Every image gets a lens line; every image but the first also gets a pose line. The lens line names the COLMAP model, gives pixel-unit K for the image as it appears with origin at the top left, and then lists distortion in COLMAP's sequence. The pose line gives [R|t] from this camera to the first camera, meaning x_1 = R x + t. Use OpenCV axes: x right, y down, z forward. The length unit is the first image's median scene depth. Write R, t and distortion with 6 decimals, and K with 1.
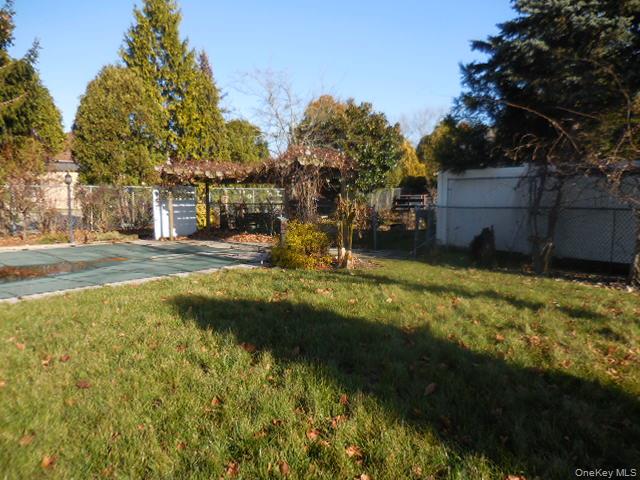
lens RADIAL K [[481.6, 0, 320.8], [0, 481.6, 241.3], [0, 0, 1]] dist [0.000338, -0.009296]
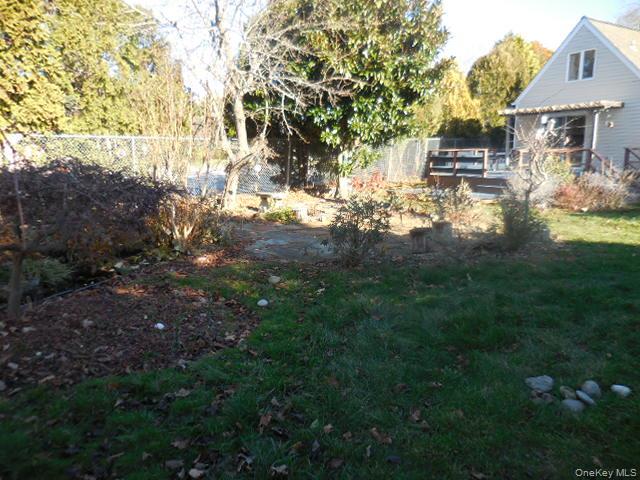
lens RADIAL K [[481.6, 0, 321.6], [0, 481.6, 245.9], [0, 0, 1]] dist [0.000338, -0.009296]
pose [[0.997473, 0.015519, -0.069325, 0.068615], [-0.008293, 0.994612, 0.103337, -0.040500], [0.070555, -0.102501, 0.992228, 0.415743]]
